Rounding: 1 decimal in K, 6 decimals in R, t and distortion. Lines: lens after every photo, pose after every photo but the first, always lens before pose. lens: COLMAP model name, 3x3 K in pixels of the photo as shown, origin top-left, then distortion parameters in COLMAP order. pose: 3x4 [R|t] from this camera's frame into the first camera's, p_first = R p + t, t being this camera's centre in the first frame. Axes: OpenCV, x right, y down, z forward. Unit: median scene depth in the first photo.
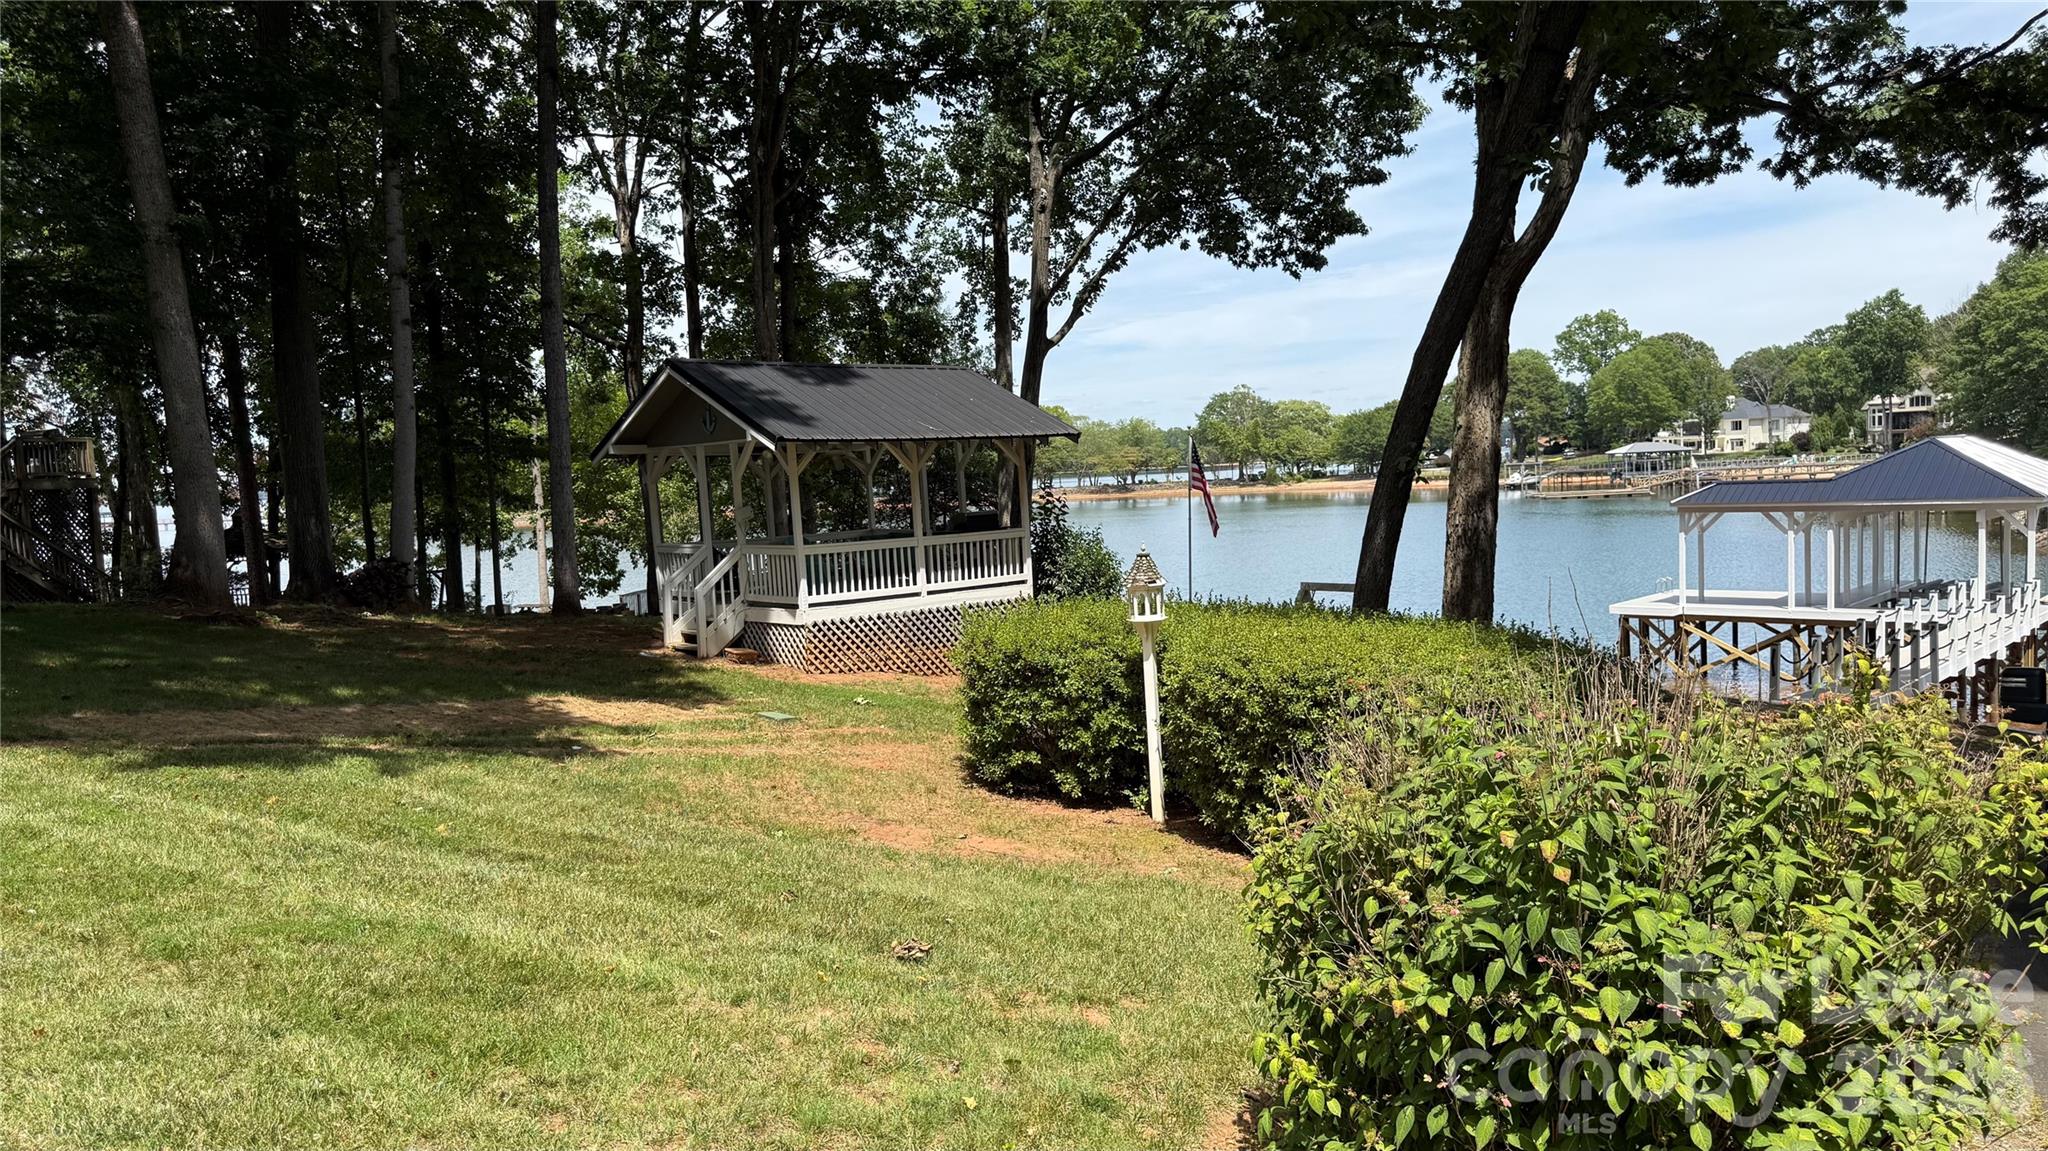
lens RADIAL K [[1467.2, 0, 990.0], [0, 1467.2, 596.6], [0, 0, 1]] dist [0.058264, -0.078593]
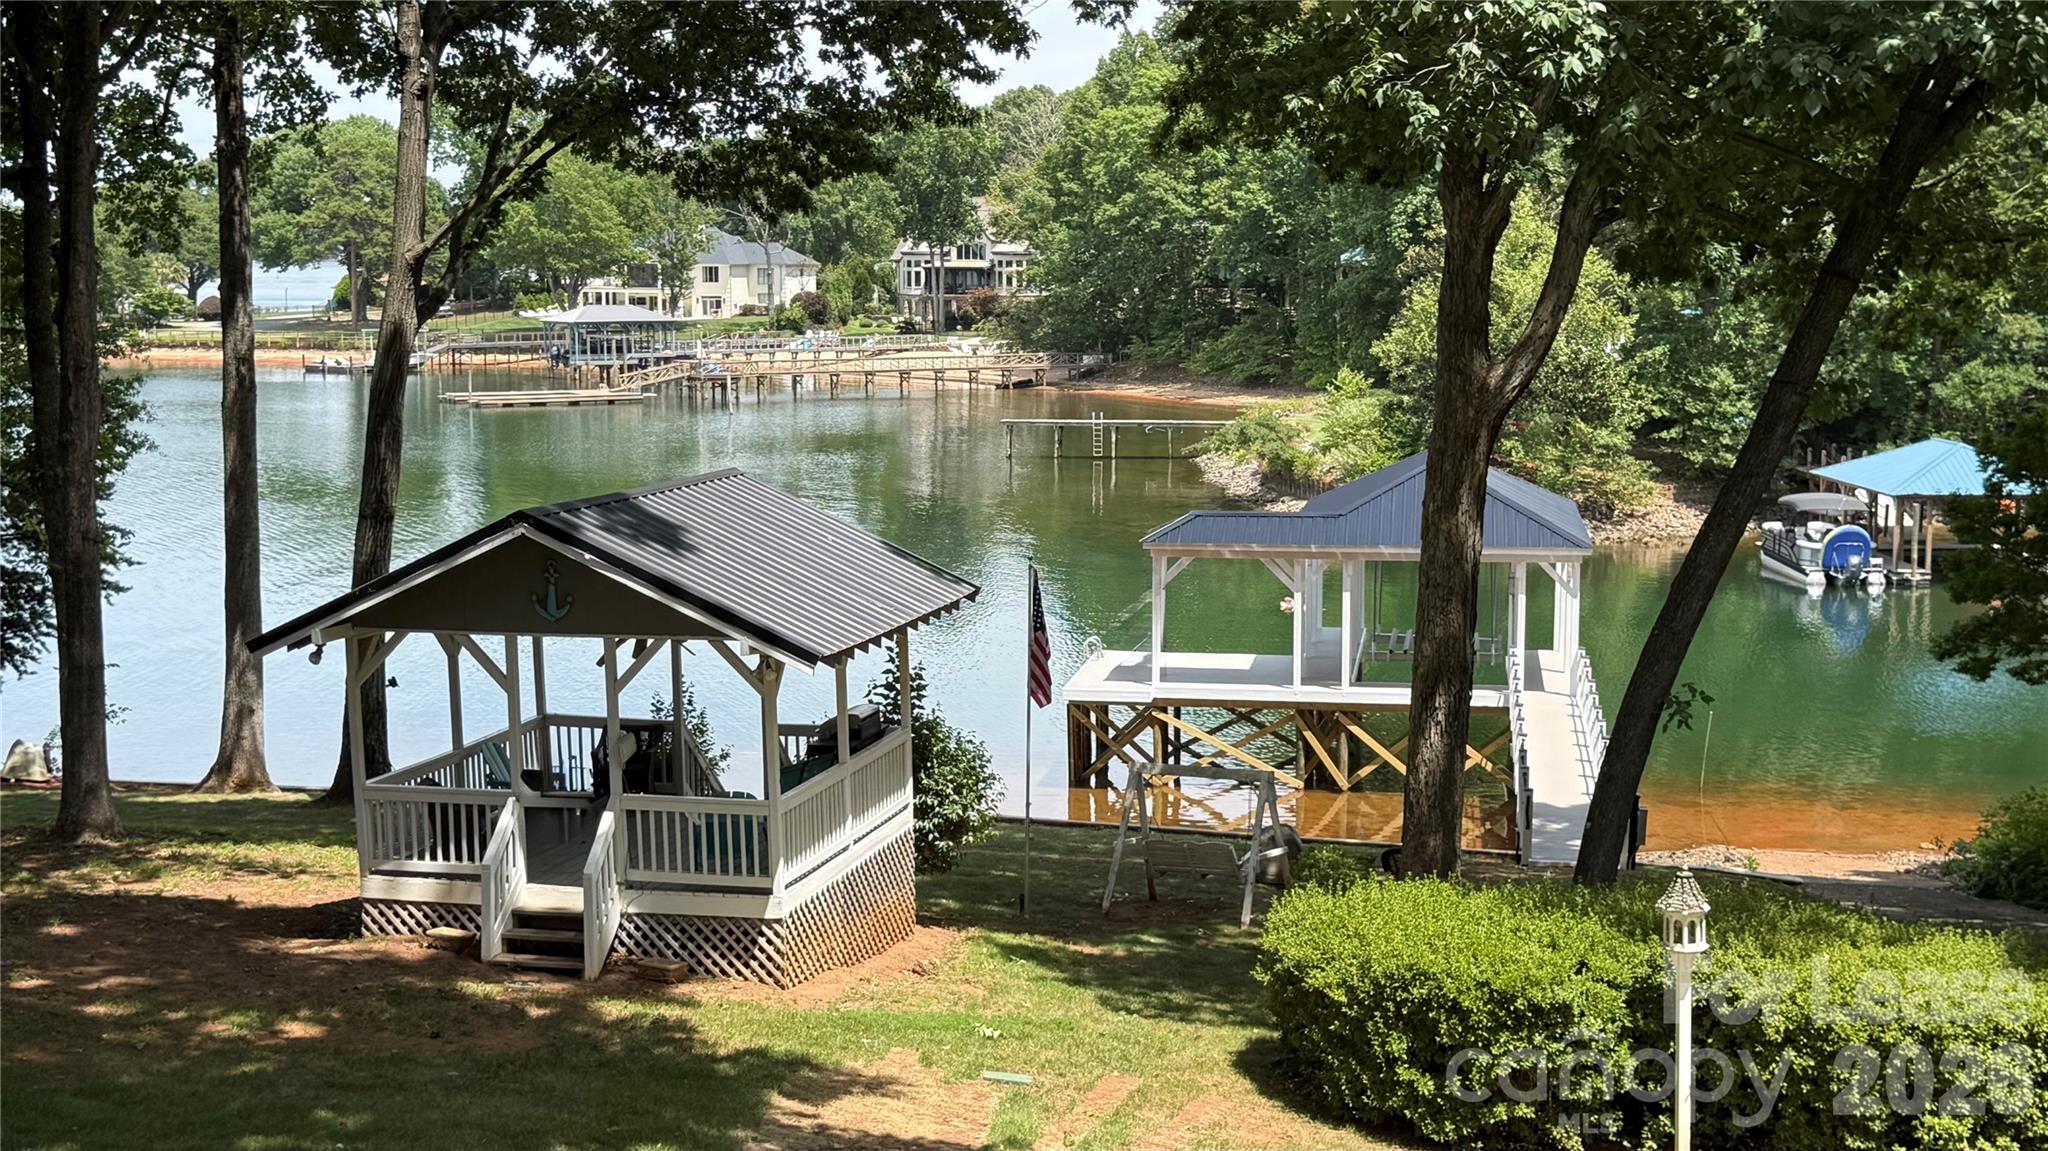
lens RADIAL K [[2819.1, 0, 1023.7], [0, 2819.1, 578.6], [0, 0, 1]] dist [0.099760, 0.000000]
pose [[0.807268, -0.025850, 0.589618, -0.393844], [0.014865, 0.999614, 0.023472, -0.081546], [-0.589997, -0.010183, 0.807341, -0.052893]]
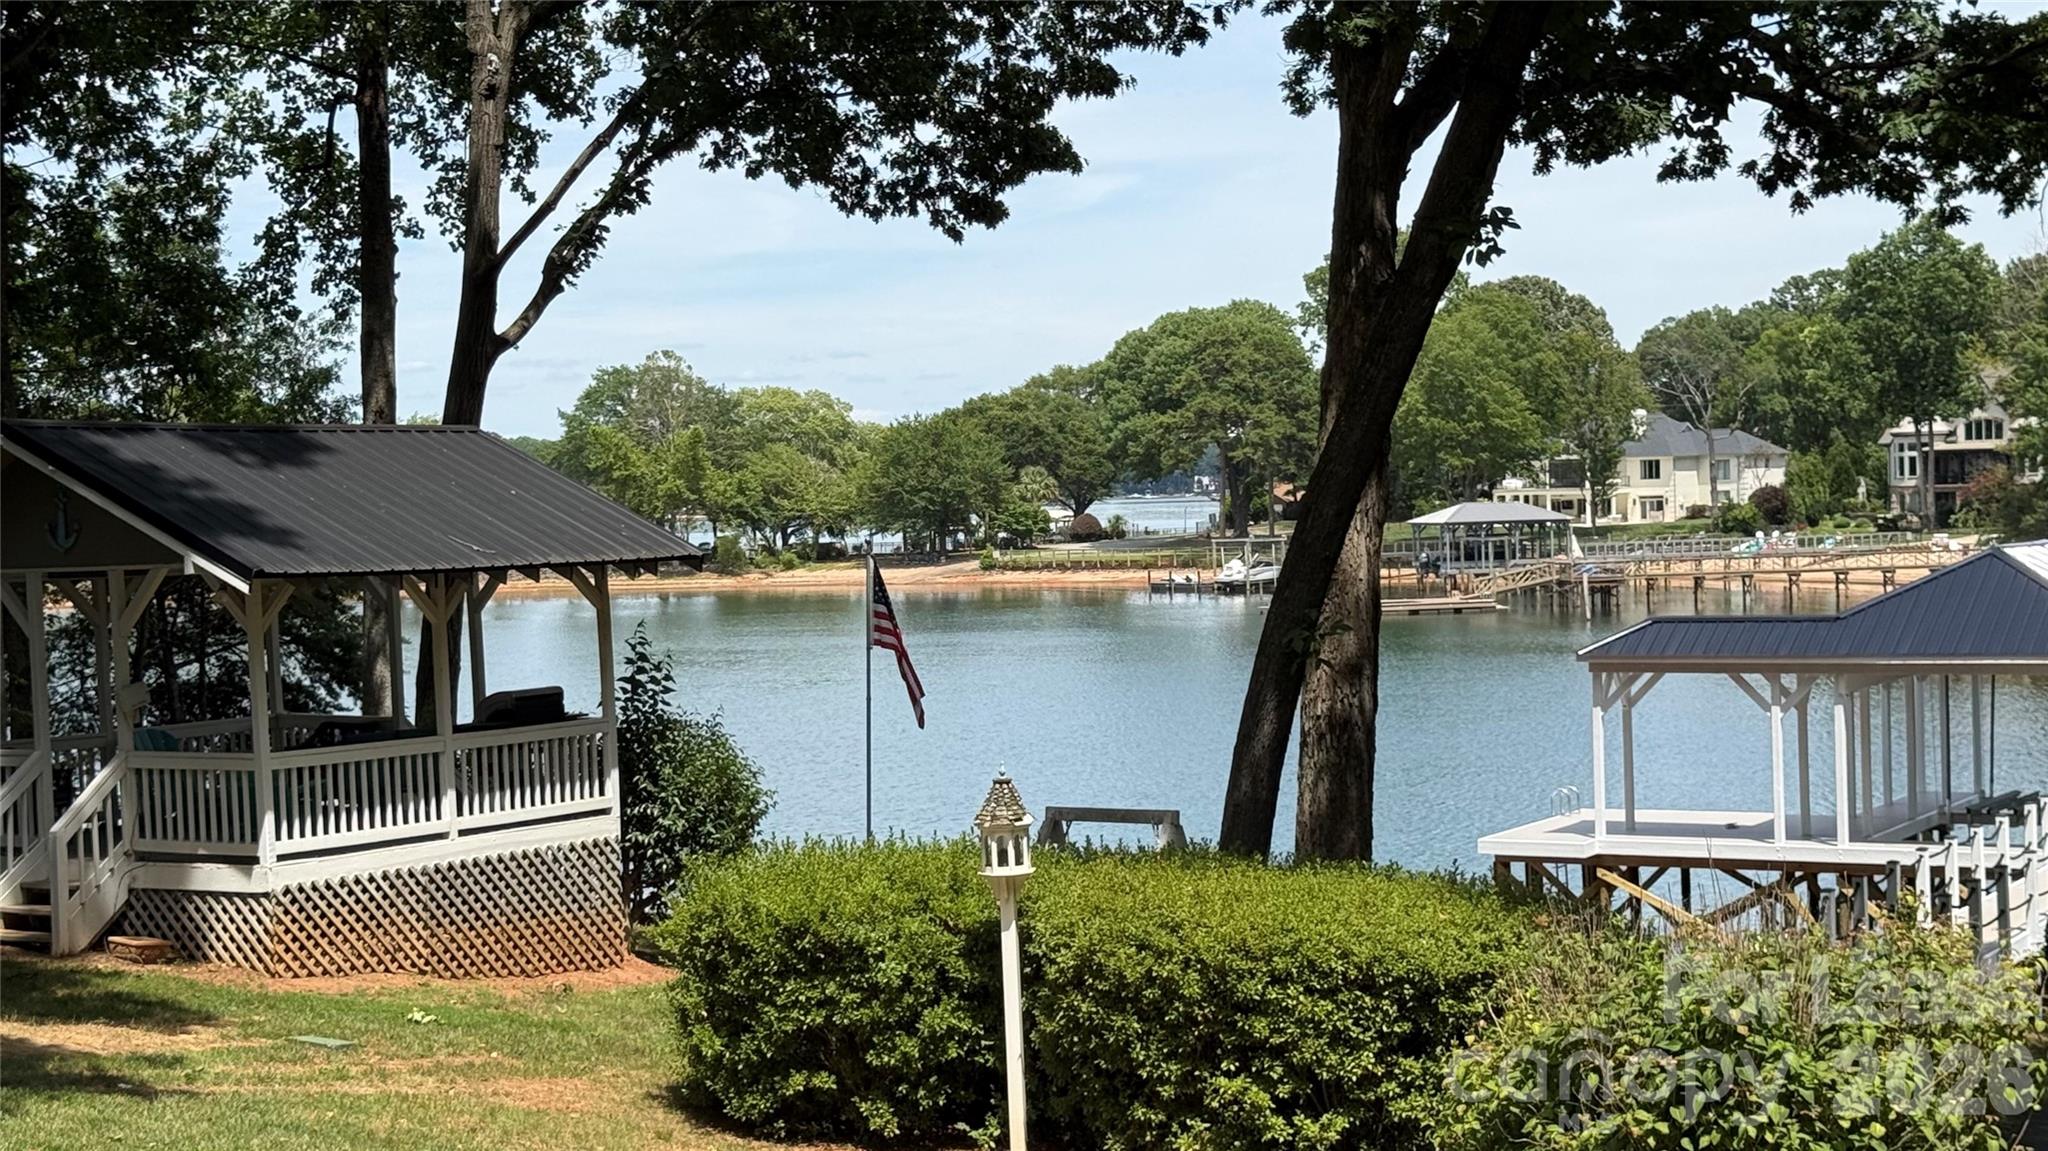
lens RADIAL K [[3413.5, 0, 1012.0], [0, 3413.5, 594.0], [0, 0, 1]] dist [0.186319, 0.000000]
pose [[0.959891, 0.011362, 0.280142, -0.112106], [0.007203, 0.997850, -0.065149, -0.003479], [-0.280280, 0.064553, 0.957745, -0.186692]]
